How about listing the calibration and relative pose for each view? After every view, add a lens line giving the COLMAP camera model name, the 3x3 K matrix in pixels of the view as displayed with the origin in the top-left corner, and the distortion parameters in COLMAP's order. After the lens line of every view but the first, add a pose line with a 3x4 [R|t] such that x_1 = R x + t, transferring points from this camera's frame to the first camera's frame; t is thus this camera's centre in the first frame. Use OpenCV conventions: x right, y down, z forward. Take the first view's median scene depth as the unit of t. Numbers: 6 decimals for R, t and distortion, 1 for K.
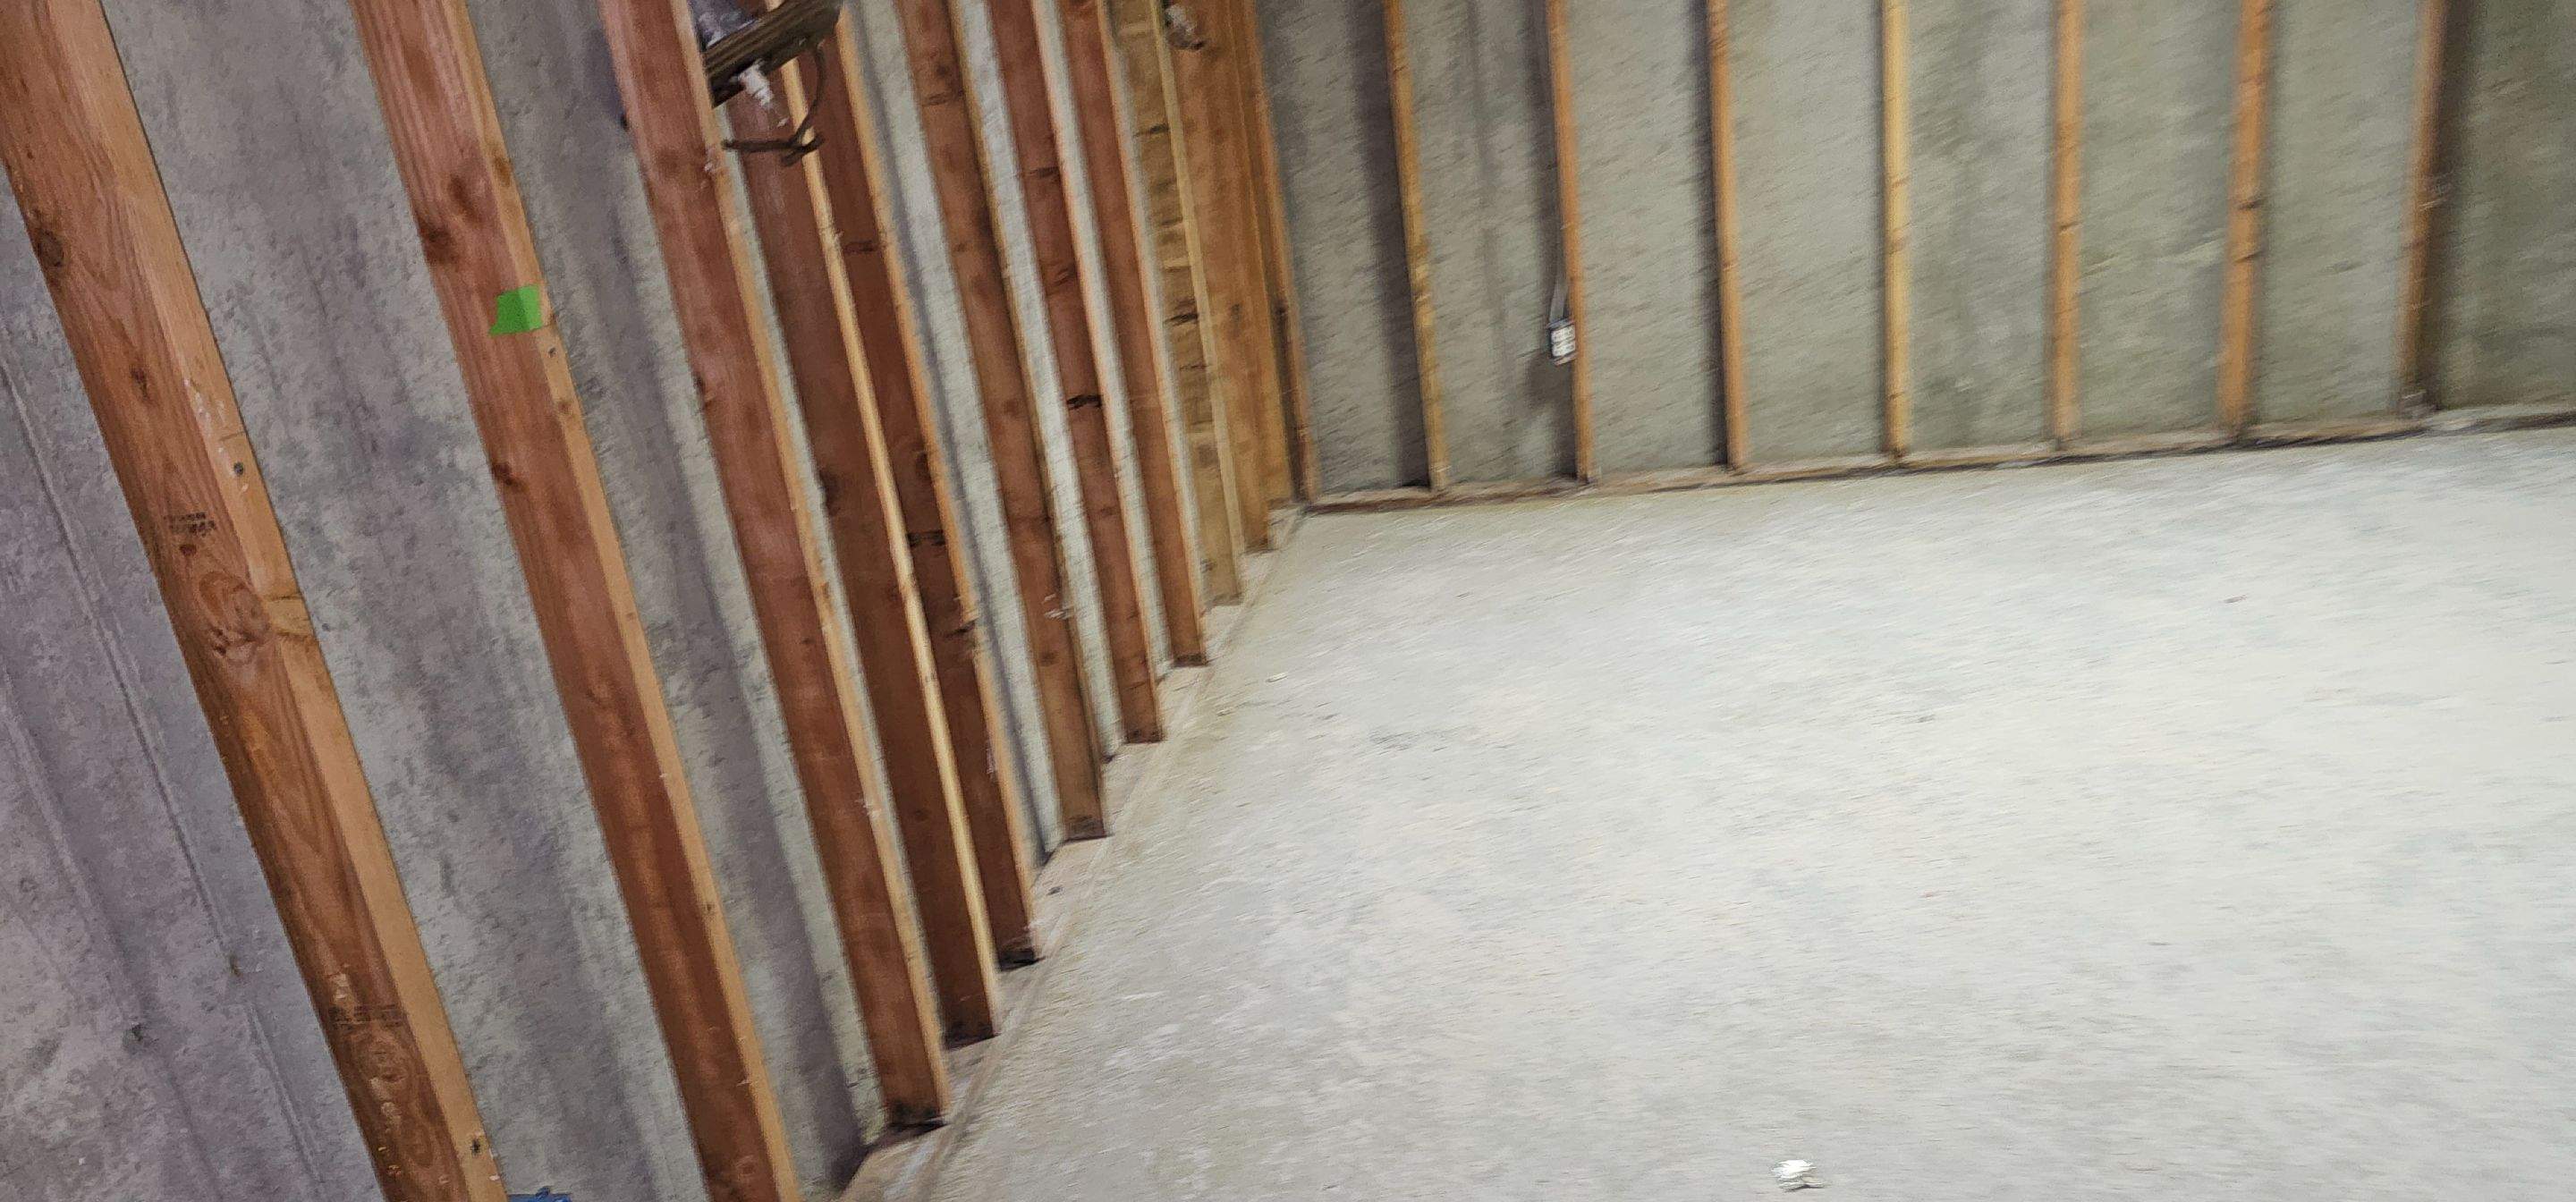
lens RADIAL K [[1747.6, 0, 1250.4], [0, 1747.6, 620.1], [0, 0, 1]] dist [0.078222, -0.092905]
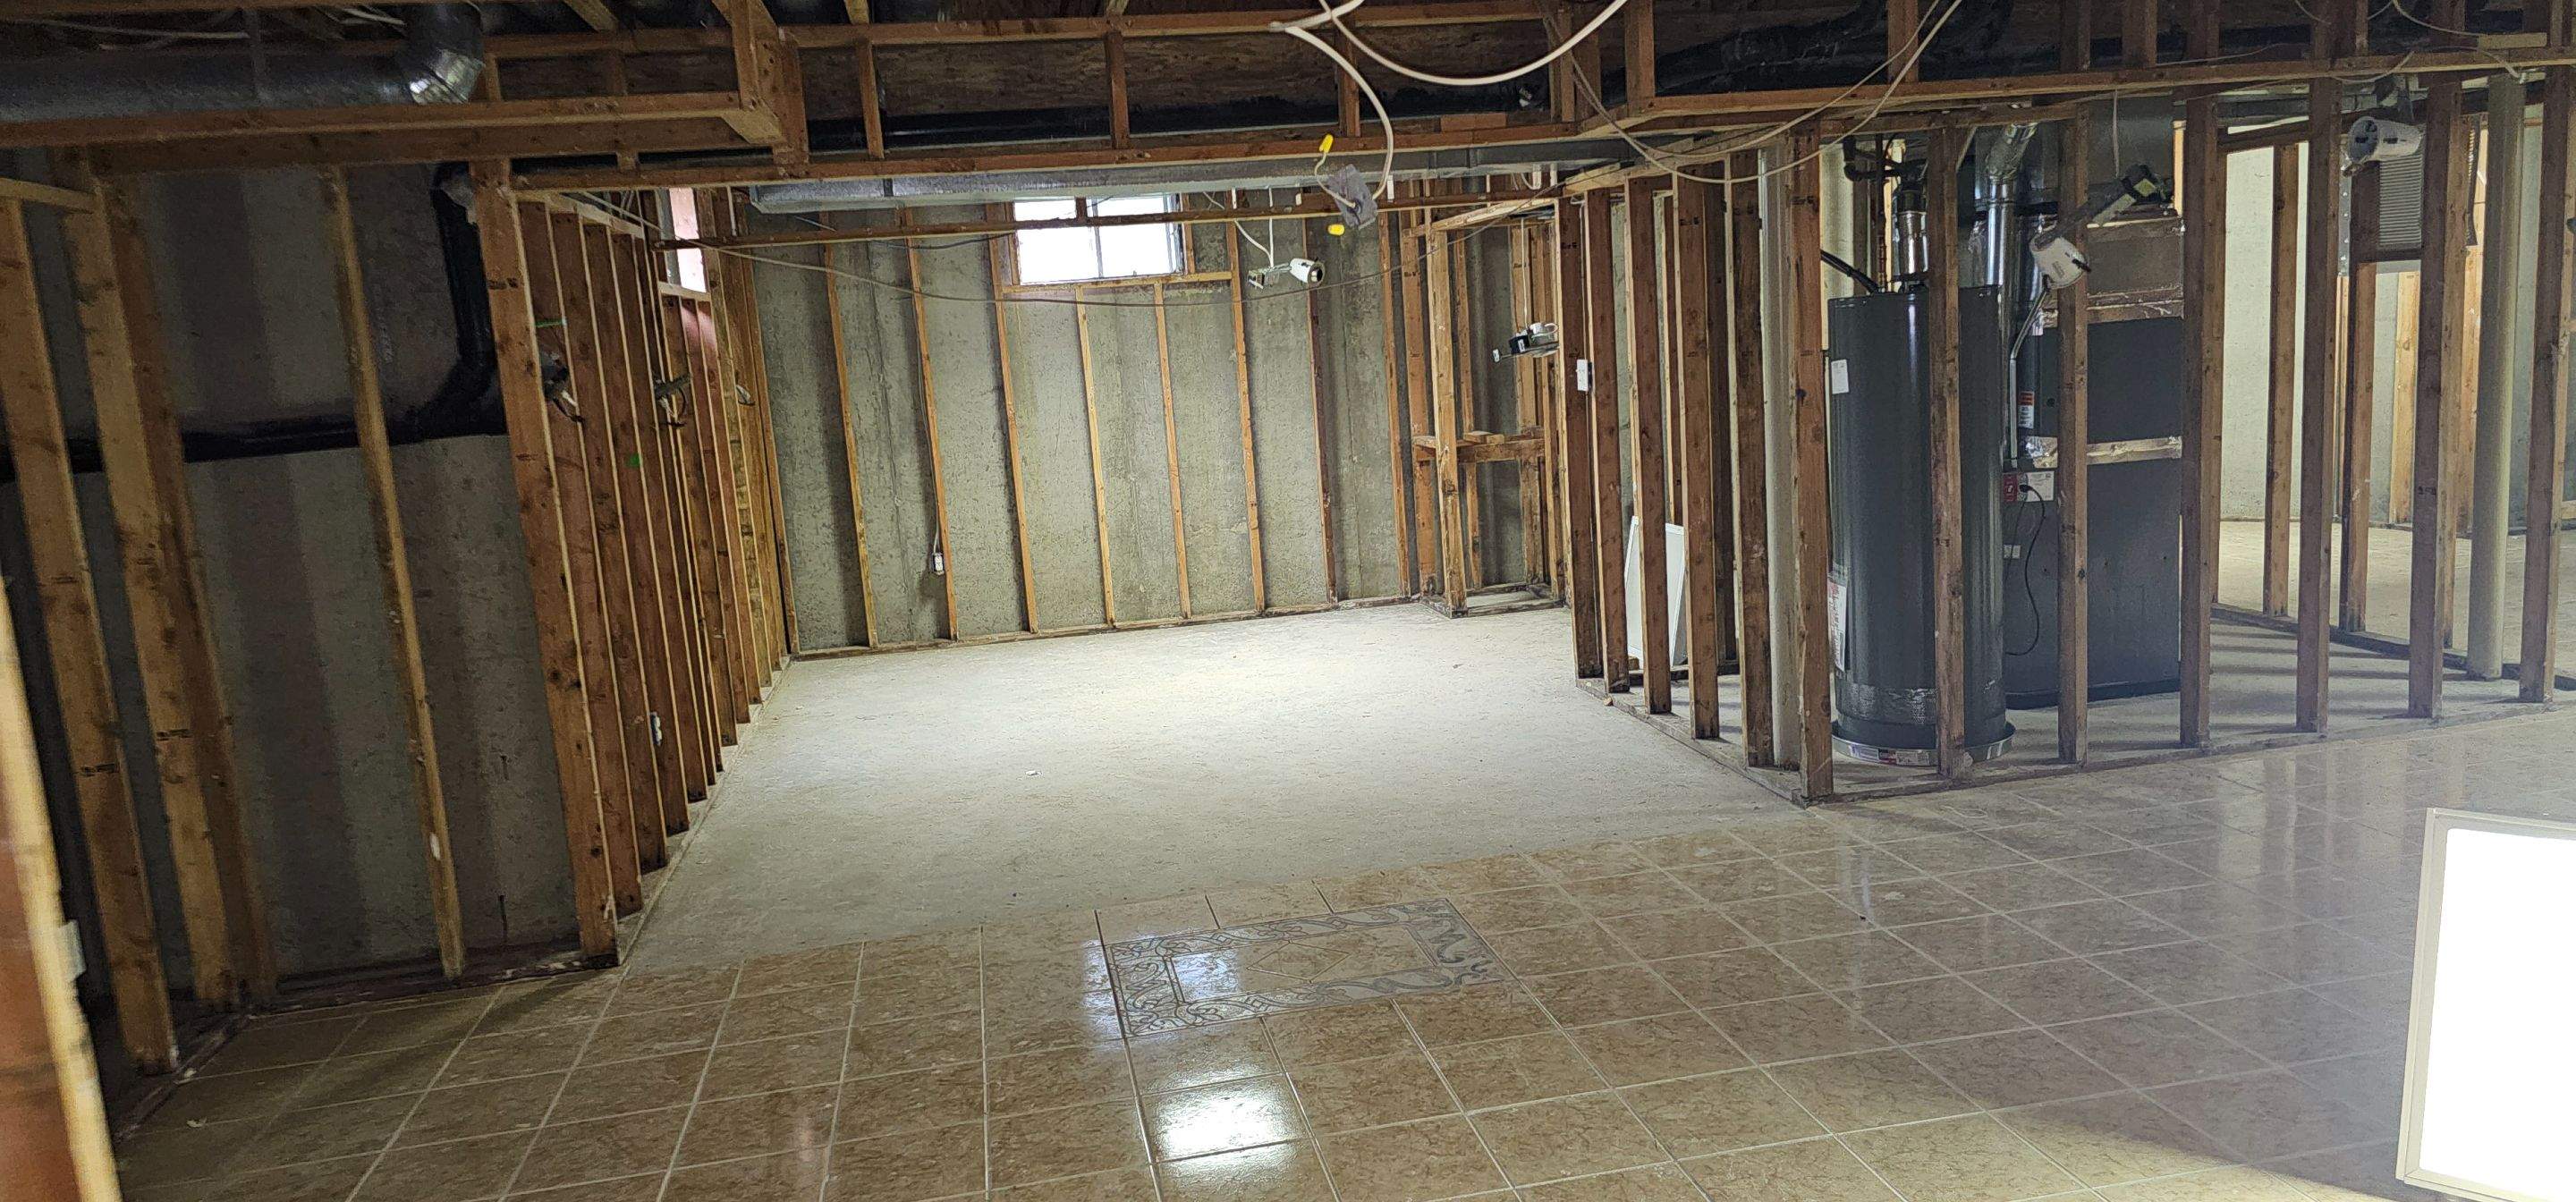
lens RADIAL K [[1747.6, 0, 1340.5], [0, 1747.6, 612.1], [0, 0, 1]] dist [0.078222, -0.092905]
pose [[0.916609, 0.008953, 0.399685, -0.183517], [0.077984, 0.976540, -0.200718, 0.309451], [-0.392105, 0.215149, 0.894407, -0.864263]]
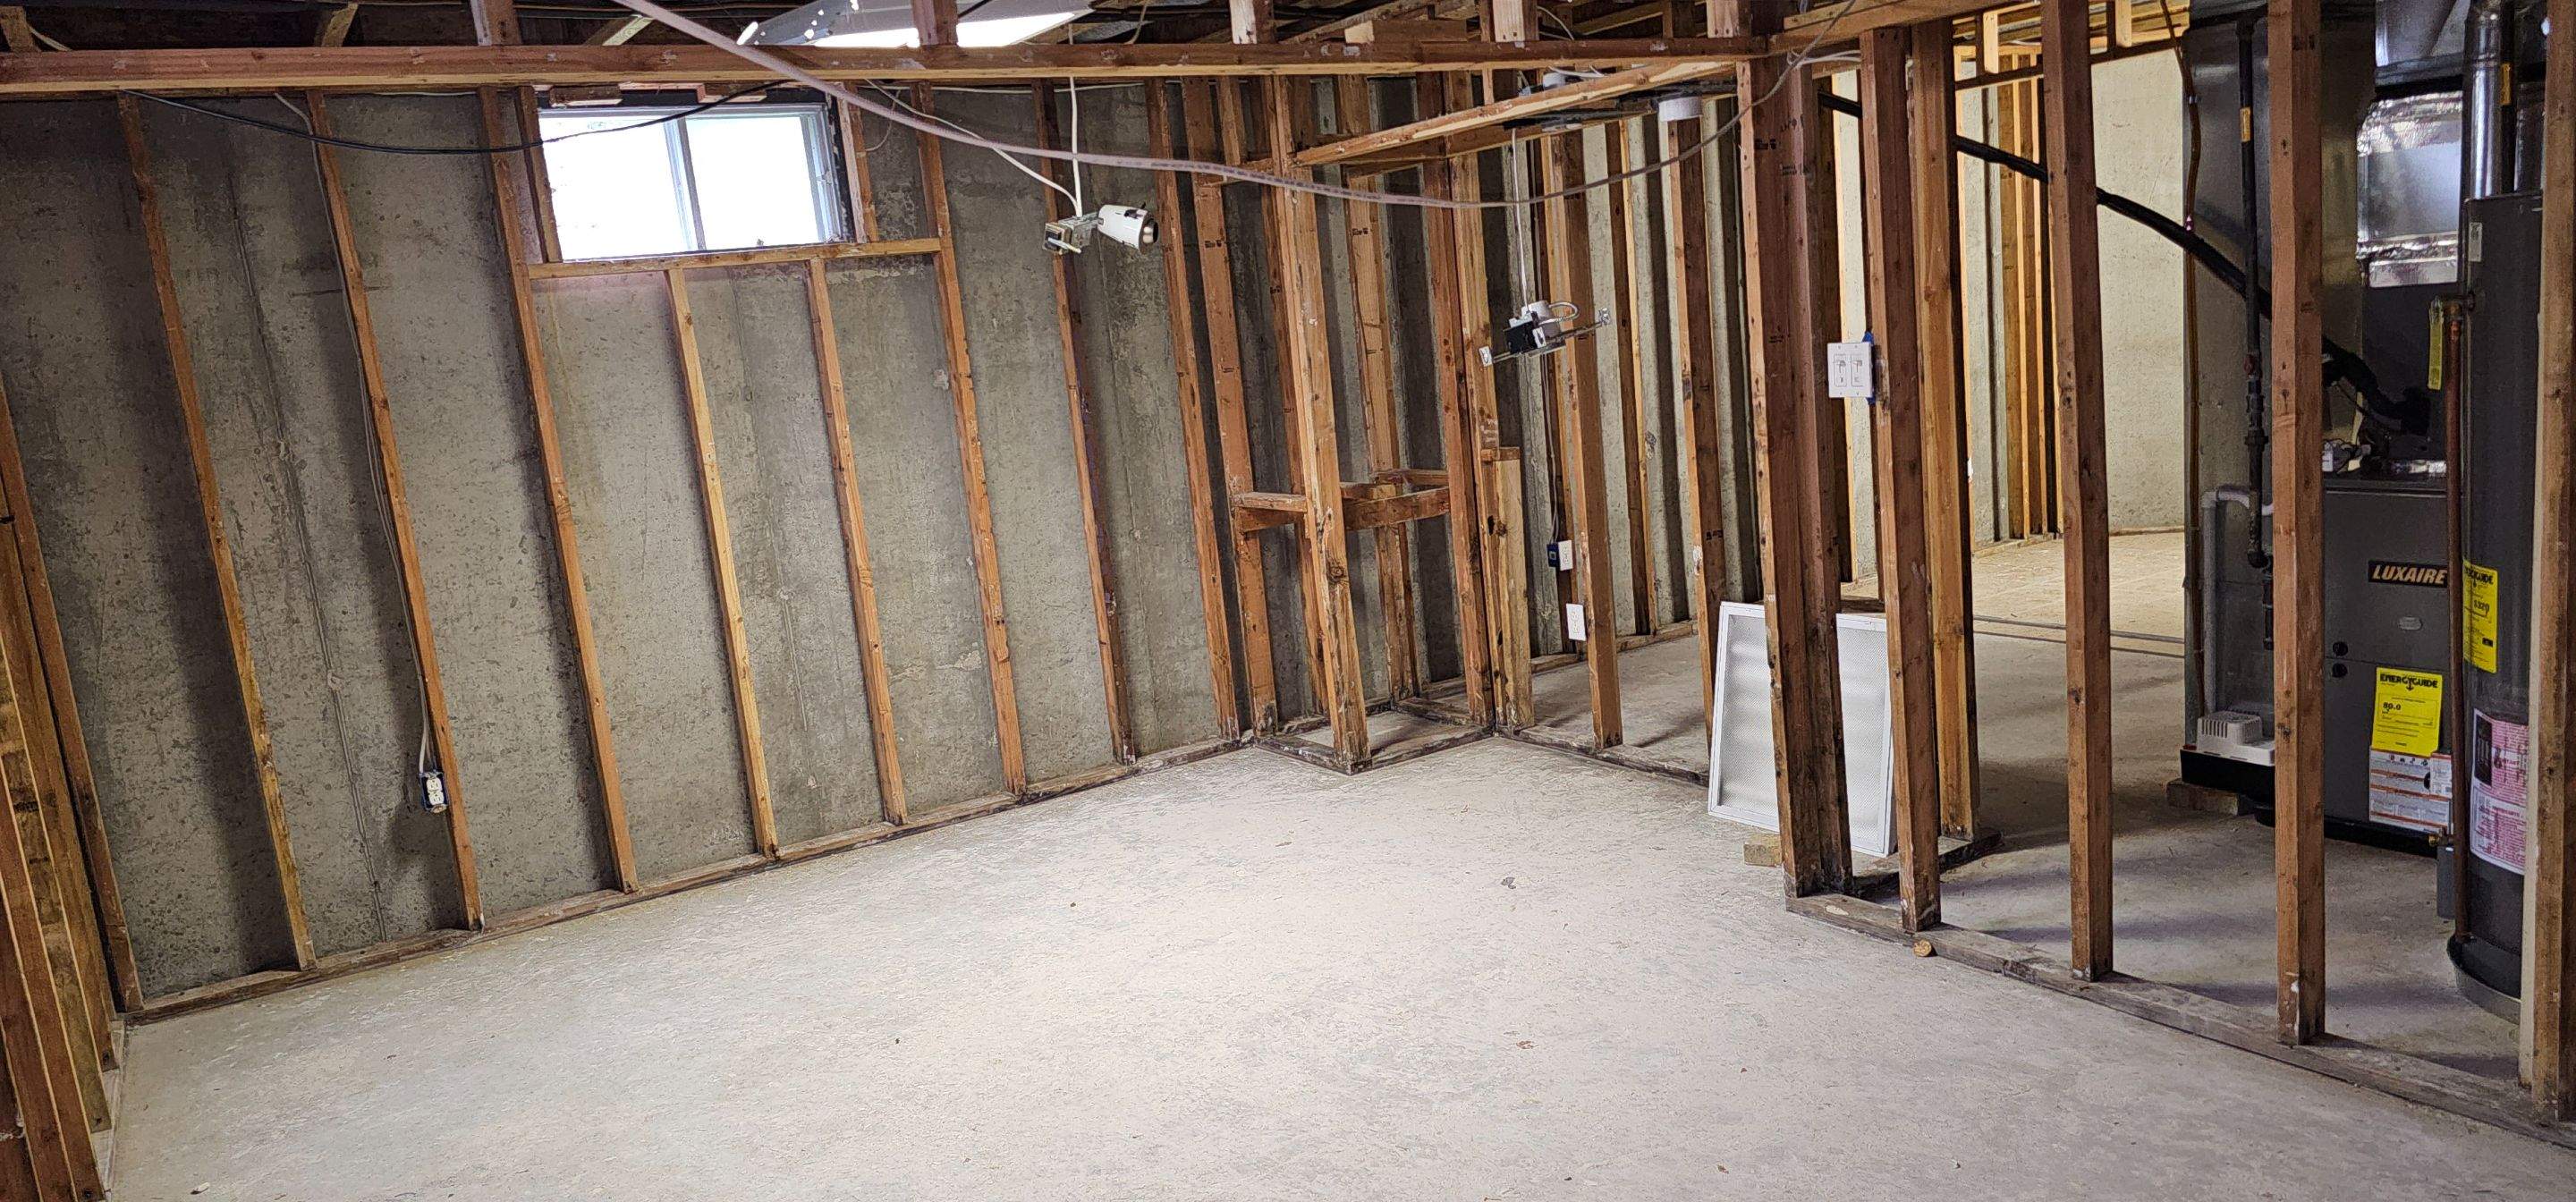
lens RADIAL K [[1747.6, 0, 1344.1], [0, 1747.6, 597.2], [0, 0, 1]] dist [0.078222, -0.092905]
pose [[0.713140, -0.051411, 0.699134, -0.154963], [0.235530, 0.956904, -0.169882, 0.029775], [-0.660270, 0.285816, 0.694516, -0.079957]]
